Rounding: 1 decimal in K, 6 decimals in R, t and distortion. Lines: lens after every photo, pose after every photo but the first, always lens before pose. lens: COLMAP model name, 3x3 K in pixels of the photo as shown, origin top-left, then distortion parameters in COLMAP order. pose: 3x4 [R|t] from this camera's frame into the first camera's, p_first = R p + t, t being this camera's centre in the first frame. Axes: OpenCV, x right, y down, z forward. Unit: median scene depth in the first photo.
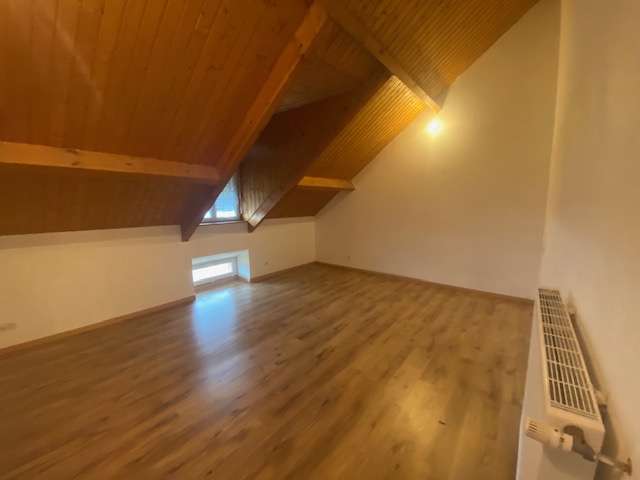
lens RADIAL K [[259.6, 0, 321.6], [0, 259.6, 238.3], [0, 0, 1]] dist [0.004716, -0.013823]
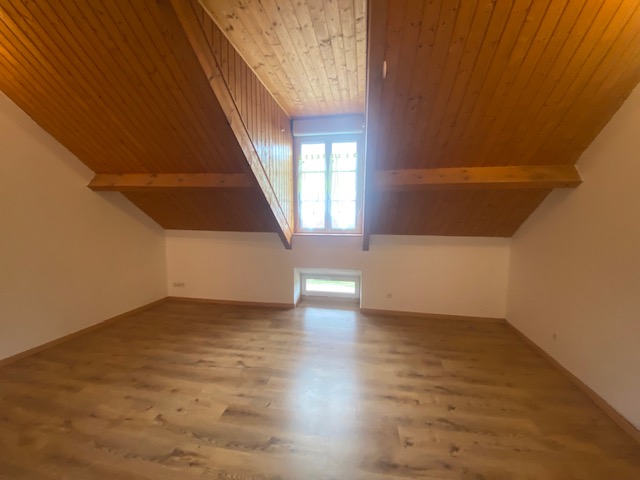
lens RADIAL K [[259.6, 0, 323.6], [0, 259.6, 238.8], [0, 0, 1]] dist [0.004716, -0.013823]
pose [[0.484446, 0.101549, -0.868907, 0.607442], [-0.129593, 0.990612, 0.043521, -0.131166], [0.865169, 0.091521, 0.493058, 0.873801]]
